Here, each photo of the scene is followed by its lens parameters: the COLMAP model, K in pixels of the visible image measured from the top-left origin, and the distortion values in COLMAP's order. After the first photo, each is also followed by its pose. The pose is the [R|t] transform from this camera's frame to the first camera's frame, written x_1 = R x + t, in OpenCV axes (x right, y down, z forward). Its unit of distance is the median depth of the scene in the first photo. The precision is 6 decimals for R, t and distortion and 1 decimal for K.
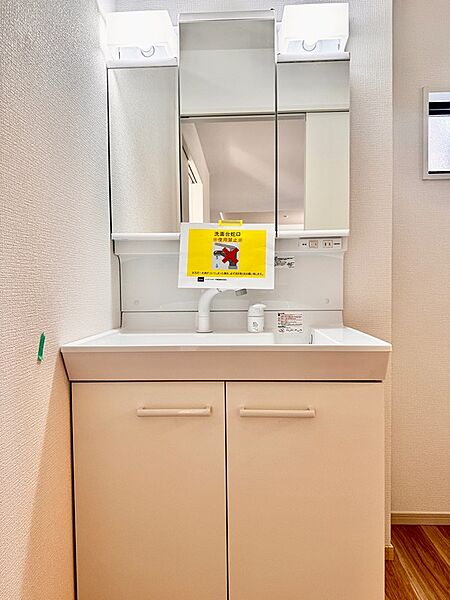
lens RADIAL K [[414.5, 0, 225.0], [0, 414.5, 300.0], [0, 0, 1]] dist [0.106262, -0.137401]
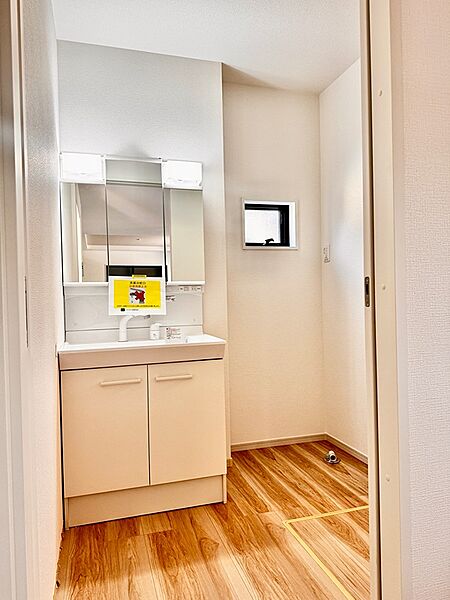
lens RADIAL K [[434.4, 0, 225.0], [0, 434.4, 300.0], [0, 0, 1]] dist [0.040992, 0.000247]
pose [[0.937646, -0.017098, 0.347170, -0.281152], [0.025798, 0.999458, -0.020451, -0.042471], [-0.346632, 0.028132, 0.937579, -0.808315]]
